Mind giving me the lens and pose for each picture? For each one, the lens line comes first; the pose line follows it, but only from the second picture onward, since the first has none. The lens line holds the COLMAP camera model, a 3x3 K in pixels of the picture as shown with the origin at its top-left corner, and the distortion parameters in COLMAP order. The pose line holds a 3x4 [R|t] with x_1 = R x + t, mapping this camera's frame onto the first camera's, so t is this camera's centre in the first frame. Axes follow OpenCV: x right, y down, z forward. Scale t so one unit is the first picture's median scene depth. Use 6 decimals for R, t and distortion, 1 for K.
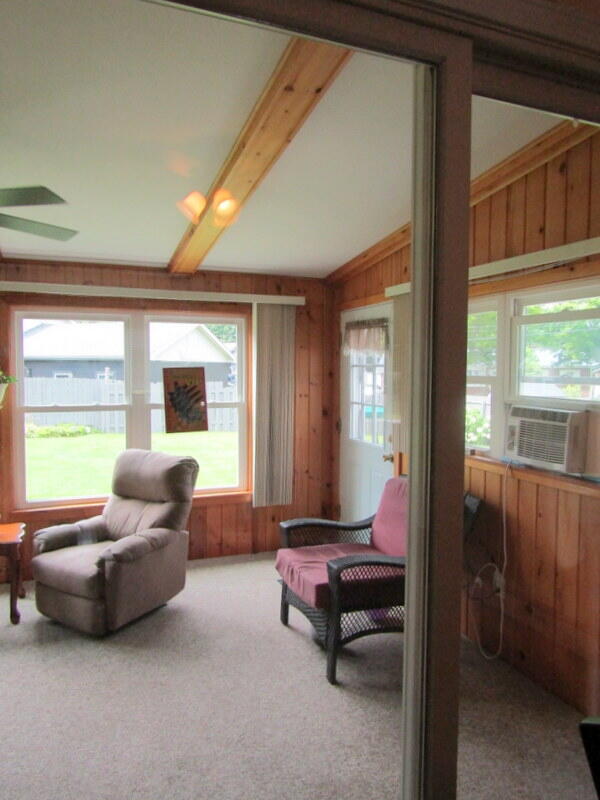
lens RADIAL K [[576.7, 0, 300.0], [0, 576.7, 400.0], [0, 0, 1]] dist [-0.007861, 0.000782]
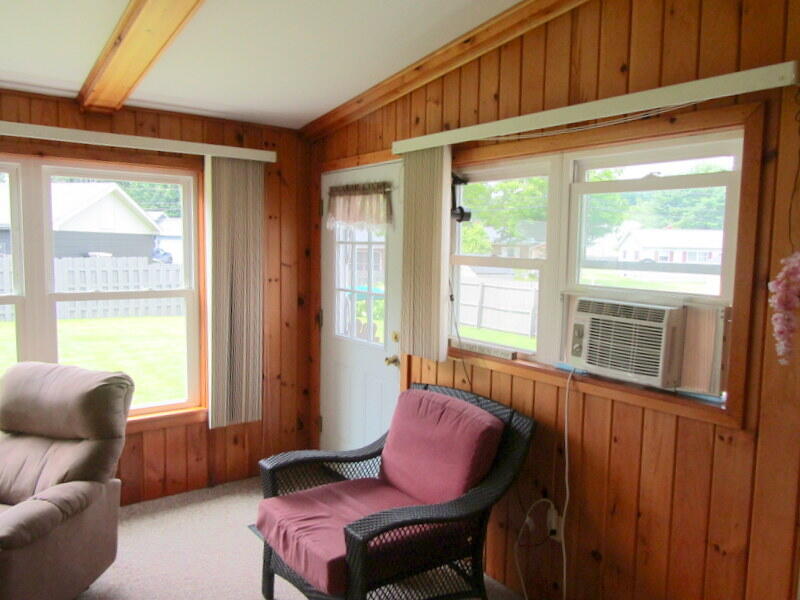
lens RADIAL K [[617.0, 0, 406.1], [0, 617.0, 300.7], [0, 0, 1]] dist [-0.004373, 0.000416]
pose [[0.964824, -0.011689, 0.262636, -0.052679], [0.001801, 0.999282, 0.037858, -0.014097], [-0.262890, -0.036053, 0.964152, 0.195960]]
